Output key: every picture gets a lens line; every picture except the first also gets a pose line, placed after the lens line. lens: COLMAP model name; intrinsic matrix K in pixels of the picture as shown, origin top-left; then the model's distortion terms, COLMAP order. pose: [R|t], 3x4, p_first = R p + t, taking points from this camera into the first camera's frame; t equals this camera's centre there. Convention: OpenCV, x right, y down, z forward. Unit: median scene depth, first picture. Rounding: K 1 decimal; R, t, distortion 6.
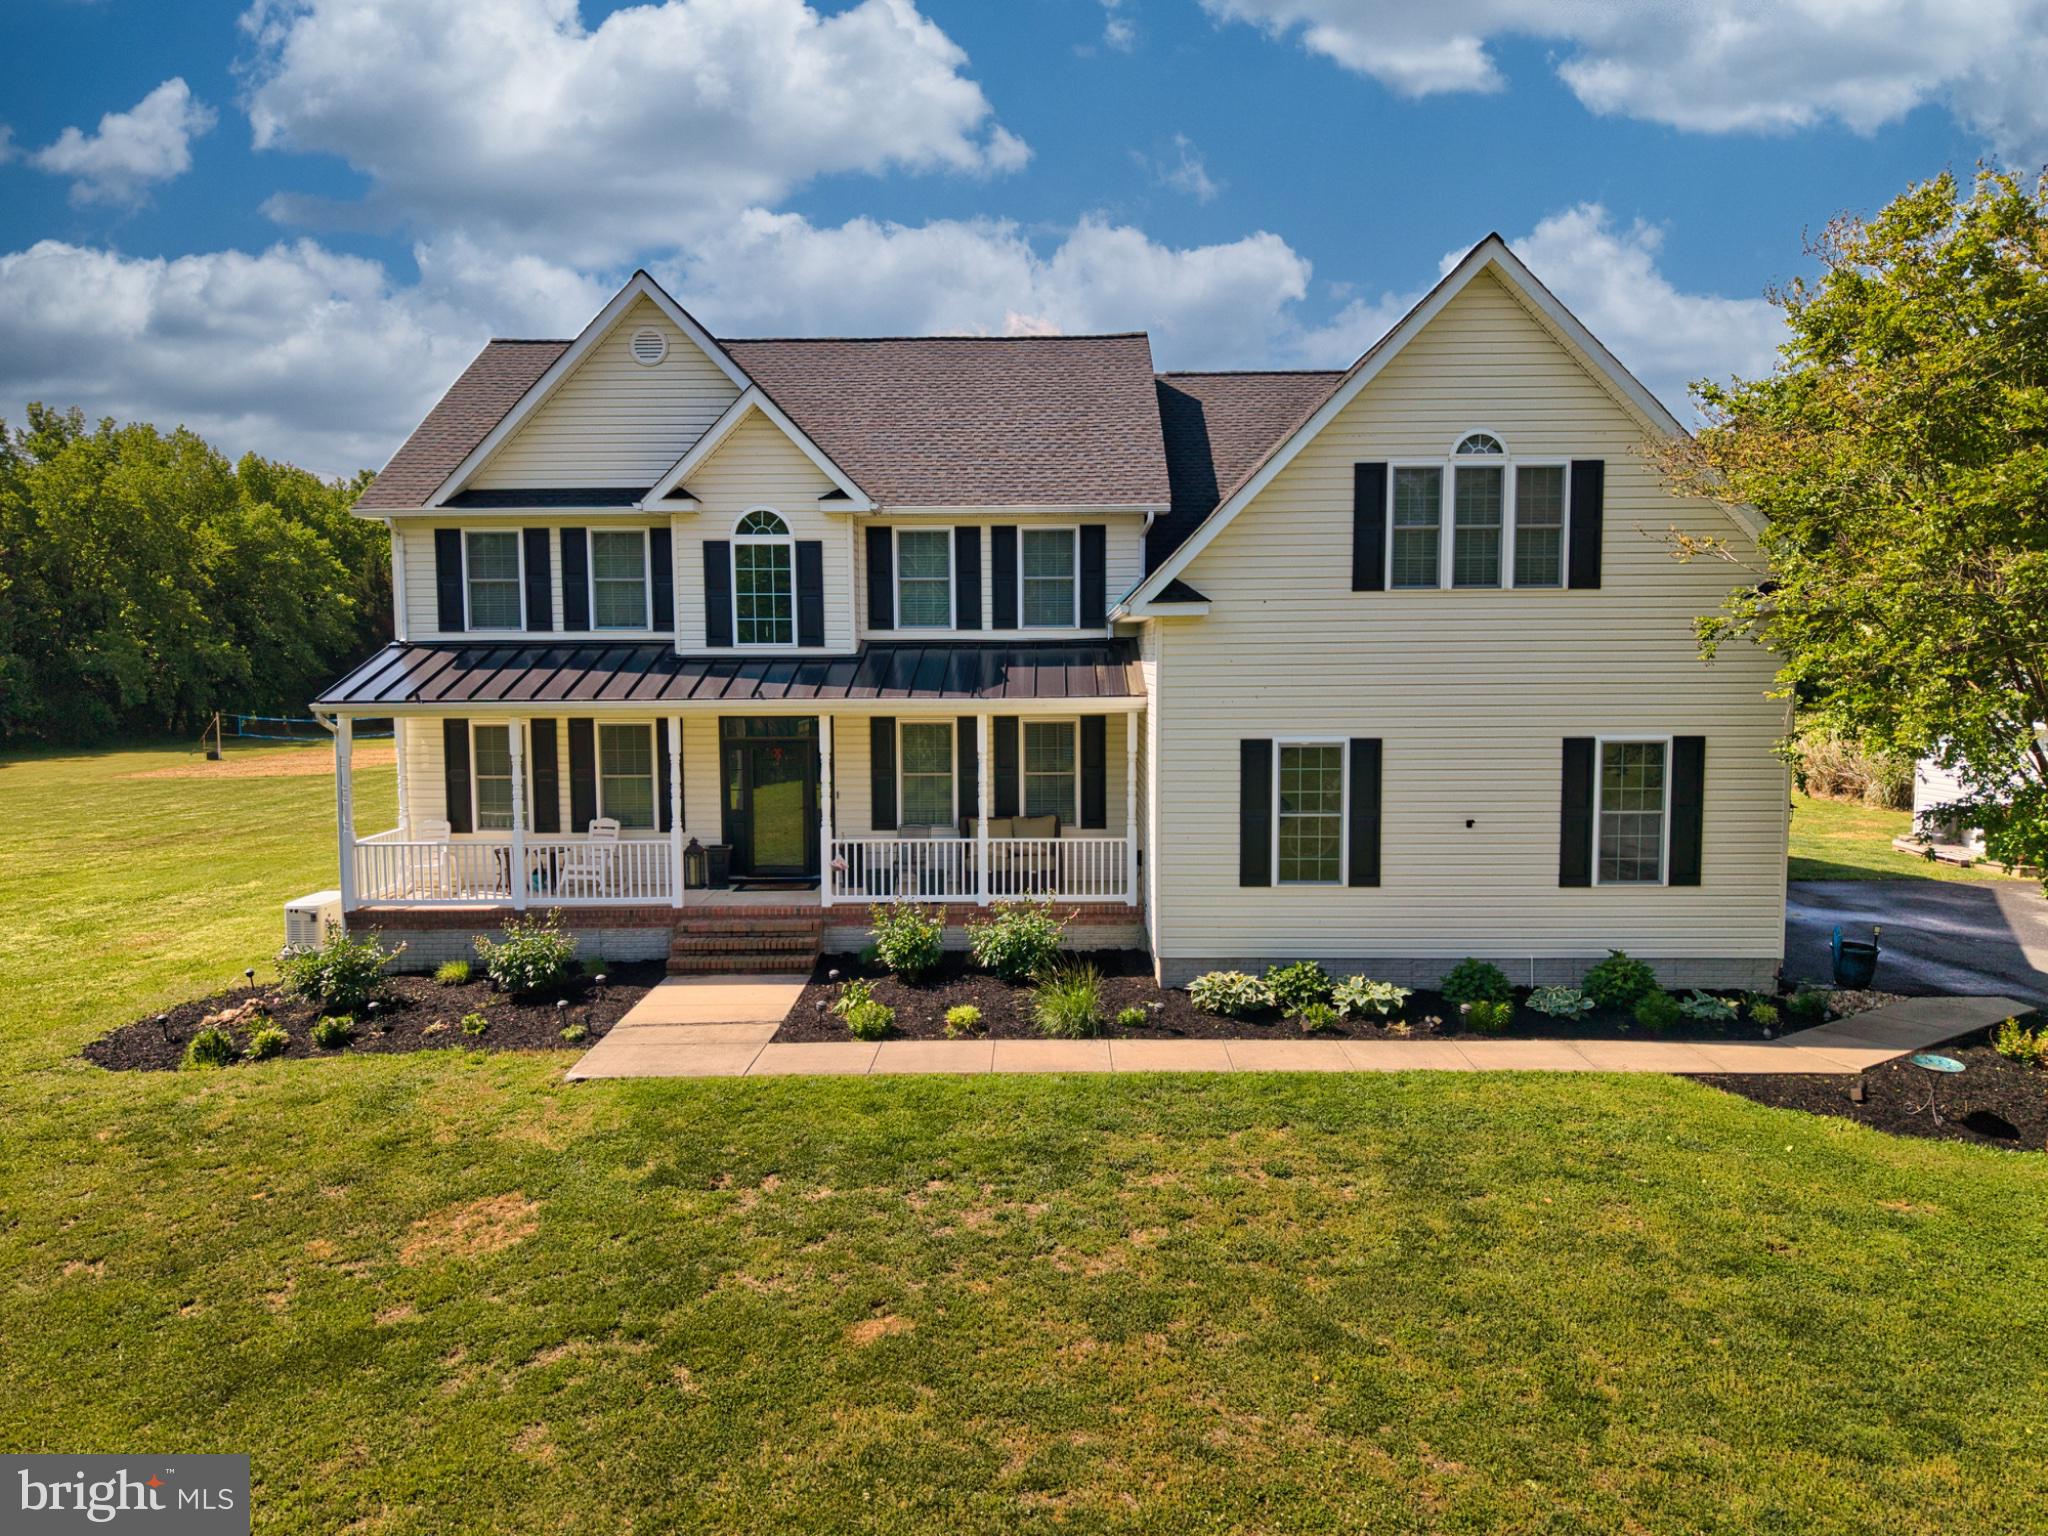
lens RADIAL K [[1367.9, 0, 1029.0], [0, 1367.9, 767.0], [0, 0, 1]] dist [0.009524, -0.006126]
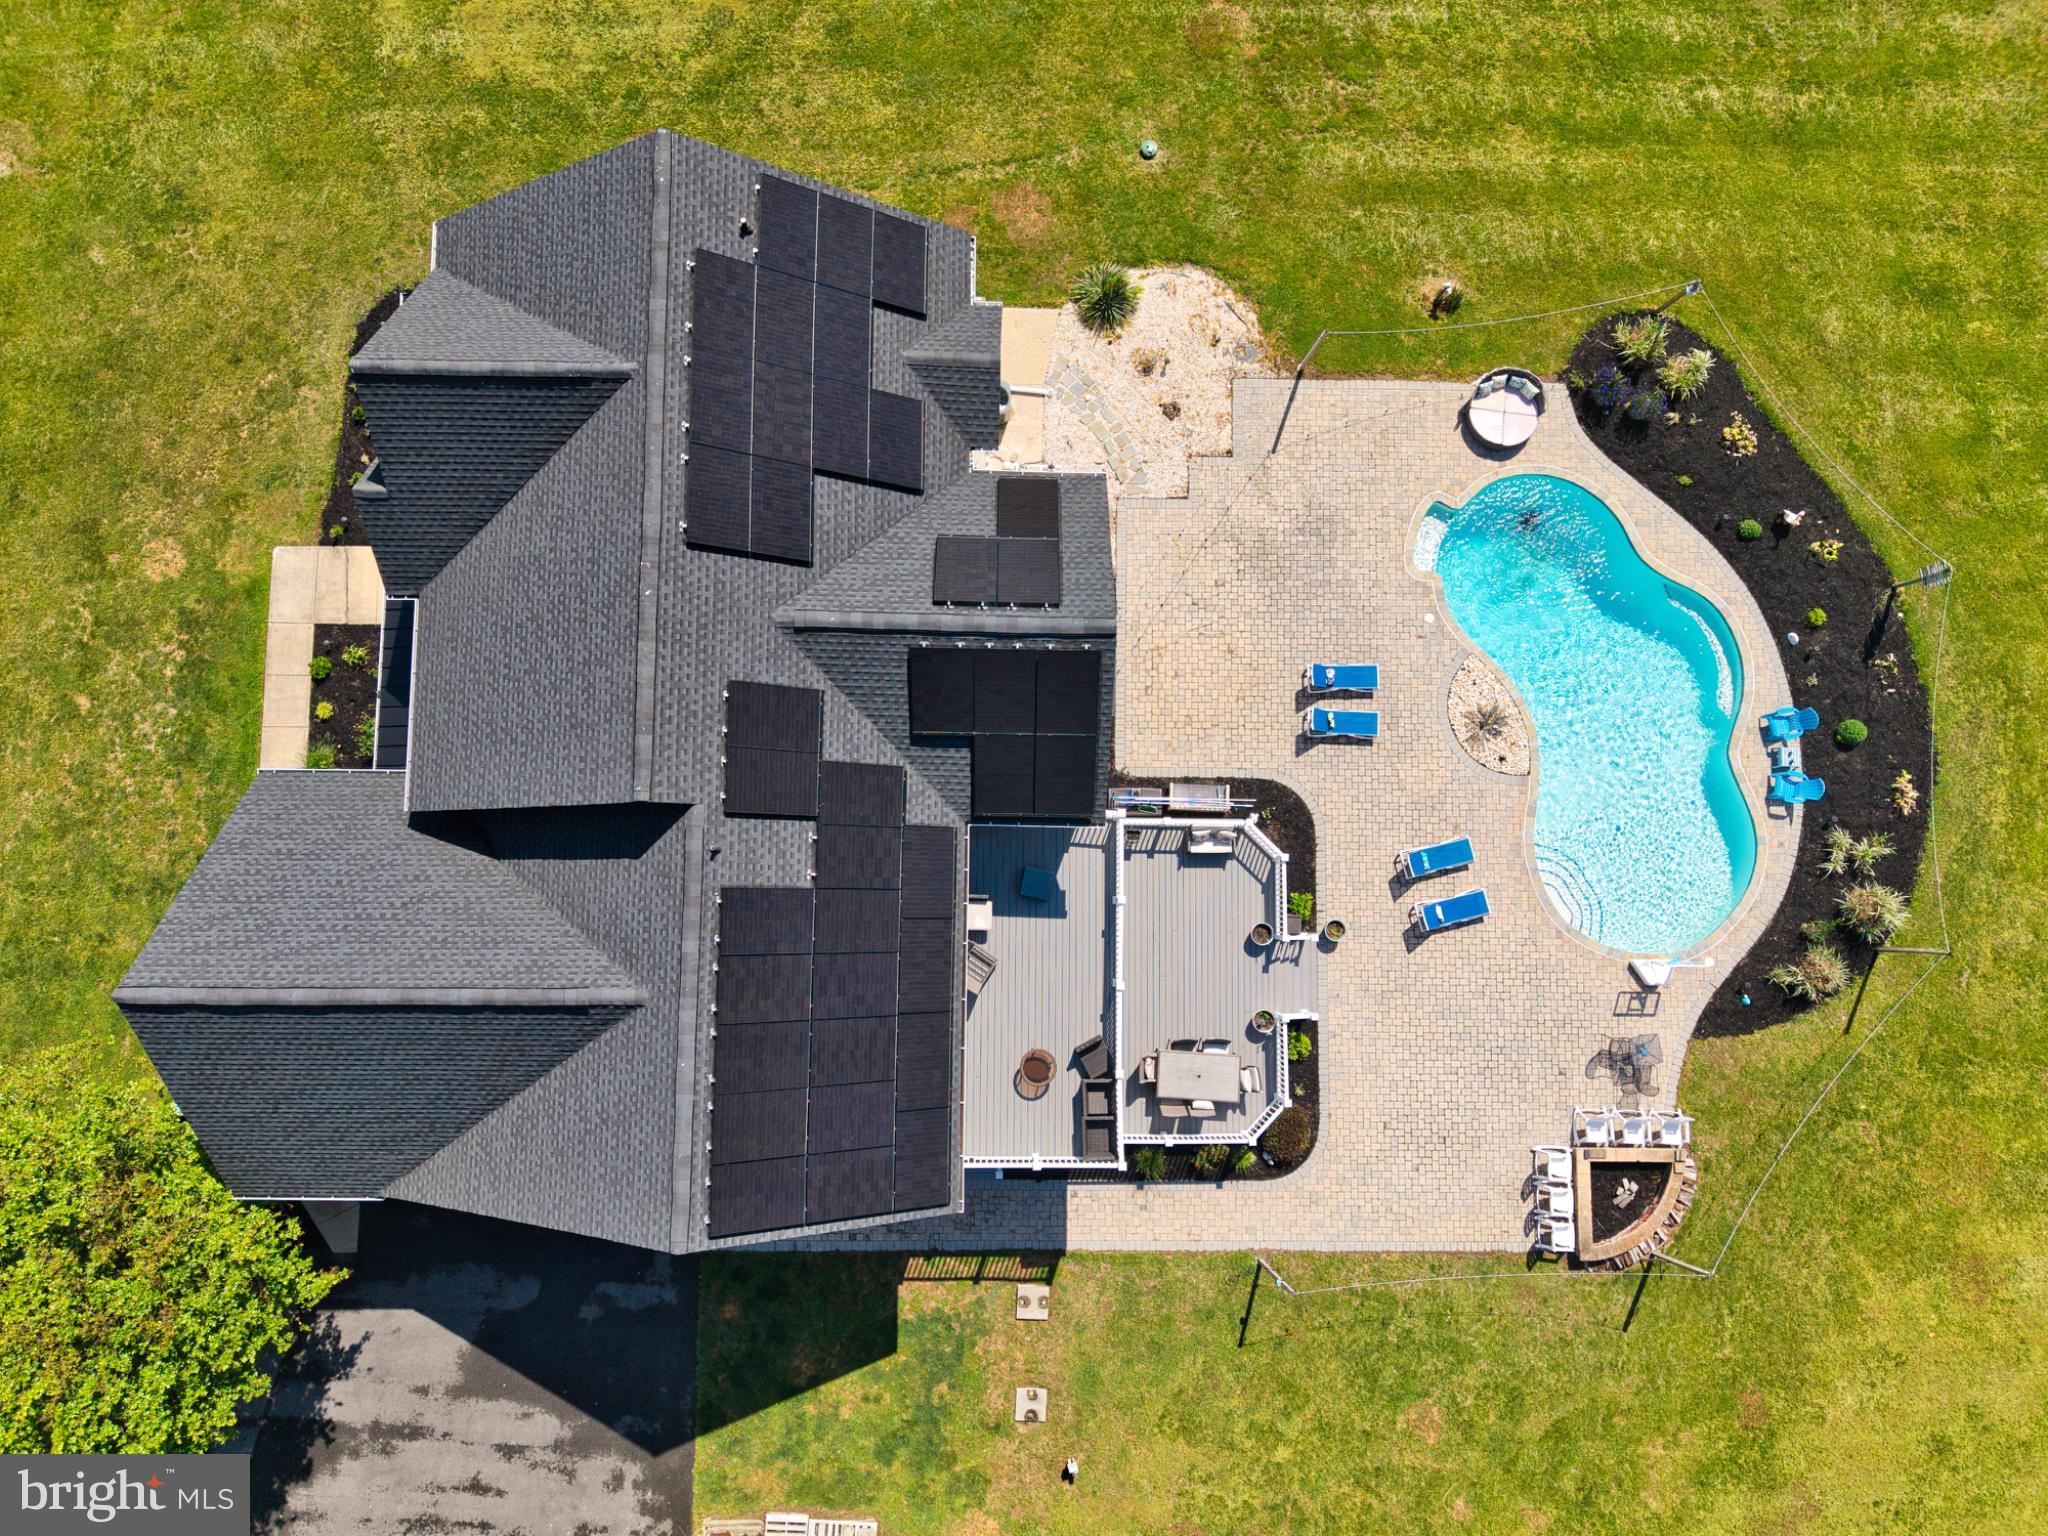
lens RADIAL K [[1398.7, 0, 1030.2], [0, 1398.7, 763.5], [0, 0, 1]] dist [0.029474, -0.029999]
pose [[0.006534, 0.995636, -0.093097, 0.199412], [-0.098094, 0.093289, 0.990795, -1.705203], [0.995156, 0.002658, 0.098276, 1.544196]]
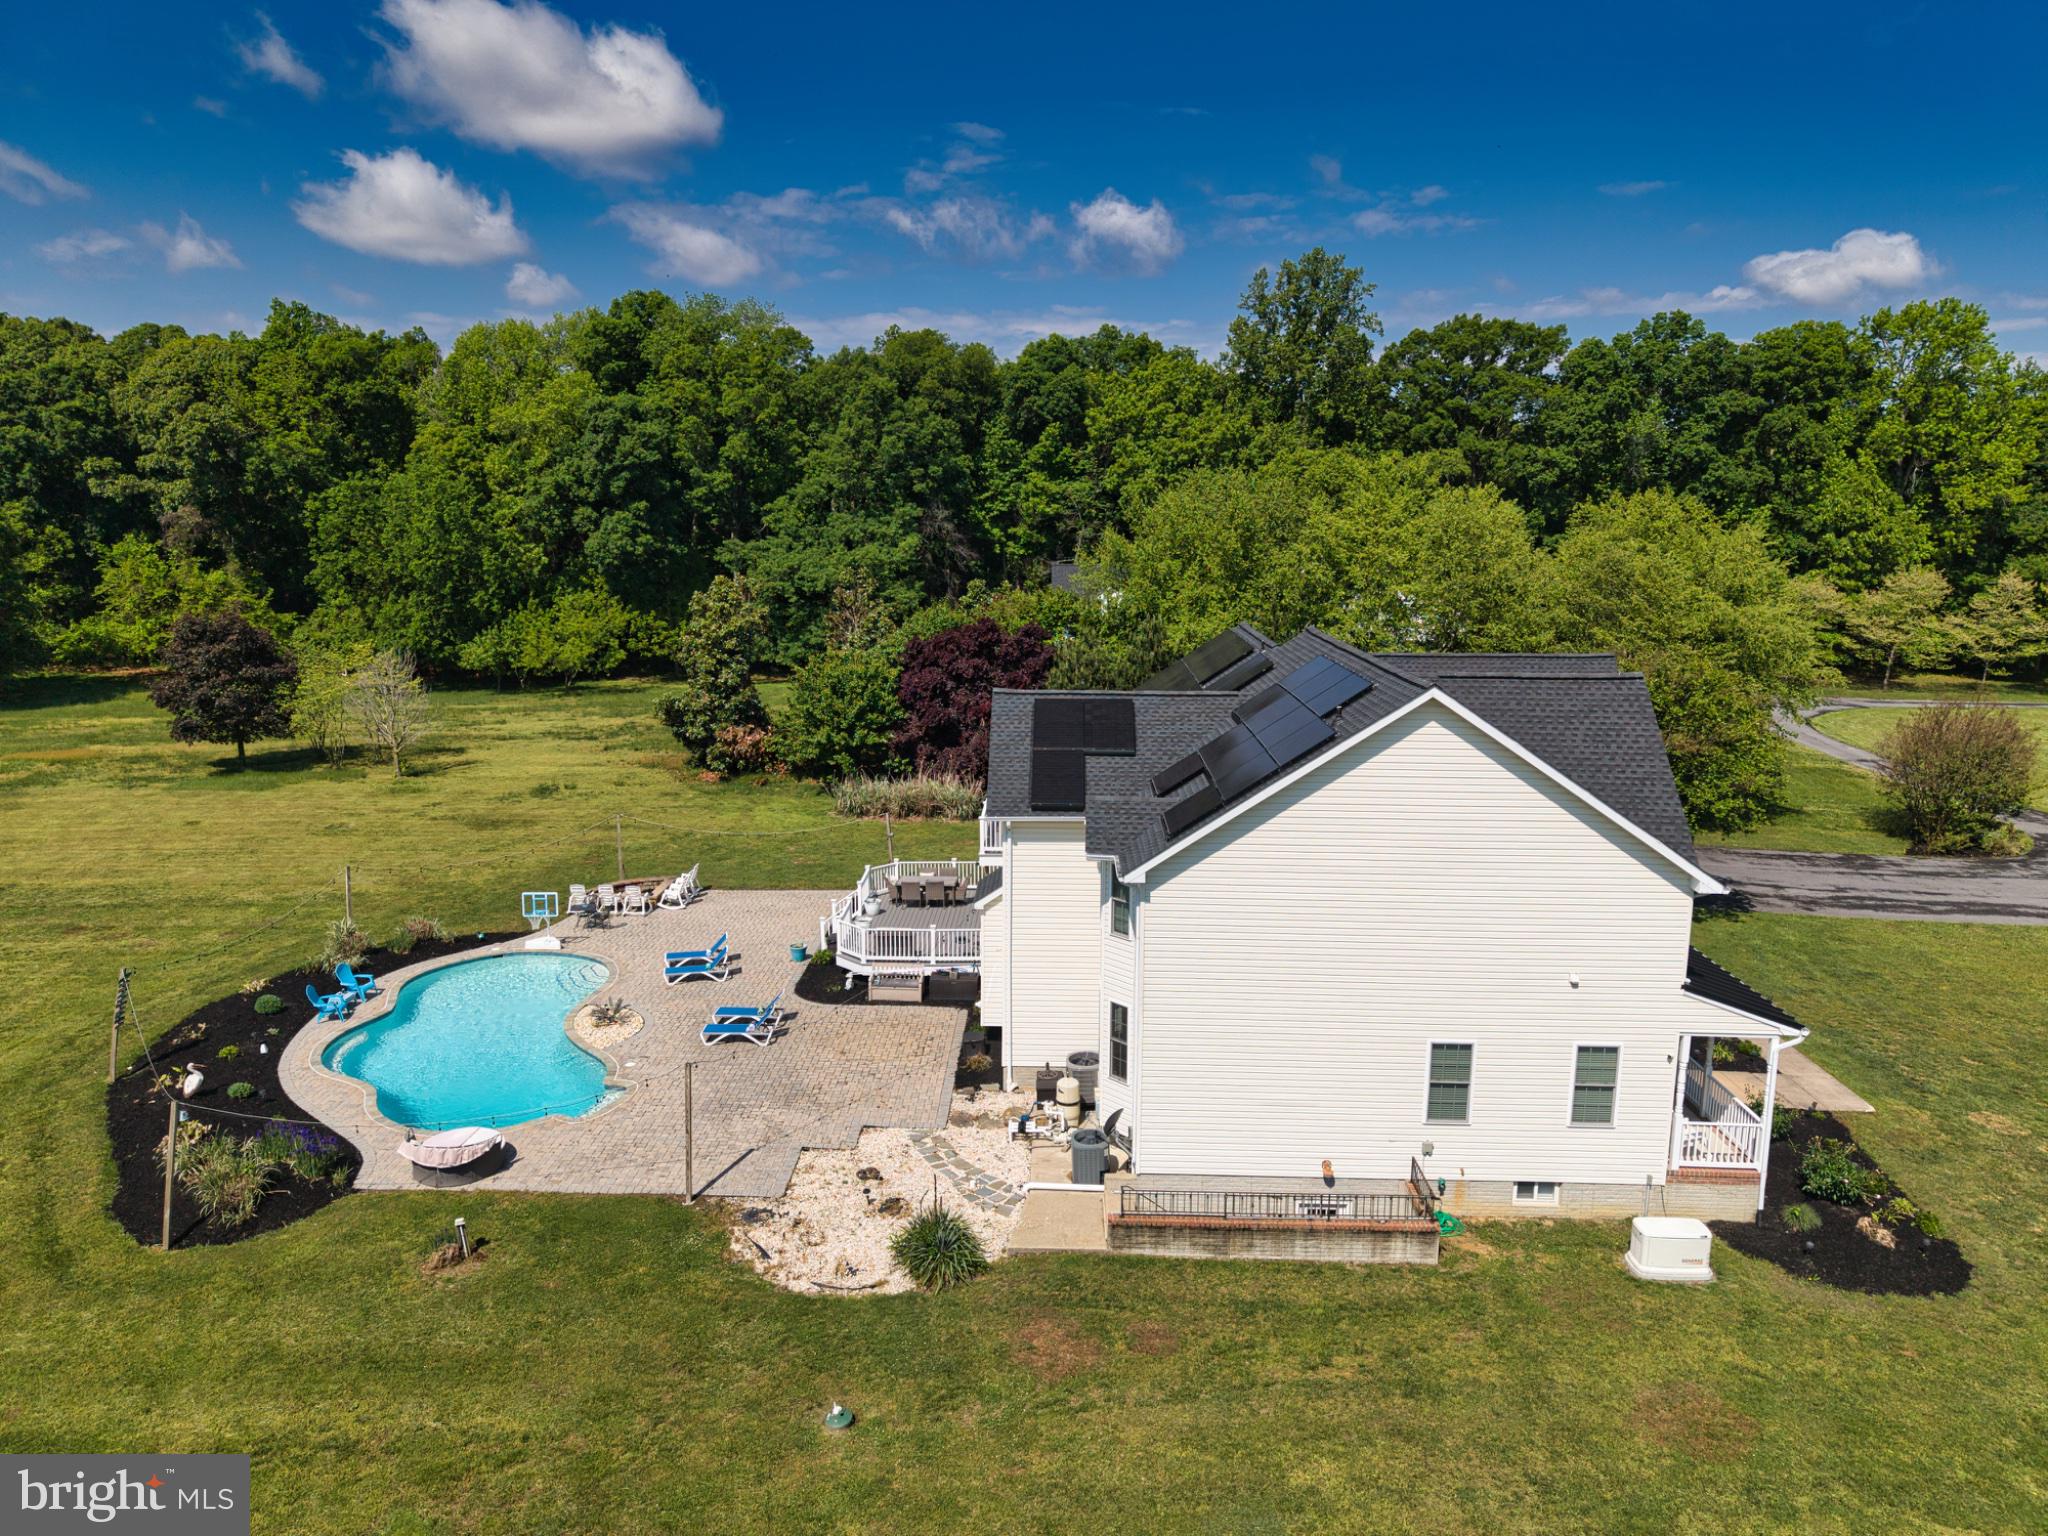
lens RADIAL K [[1378.3, 0, 1024.0], [0, 1378.3, 720.0], [0, 0, 1]] dist [0.061758, -0.087733]
pose [[0.014264, -0.148008, 0.988883, -1.815868], [0.065067, 0.987025, 0.146791, -0.600265], [-0.997779, 0.062250, 0.023709, 1.685131]]
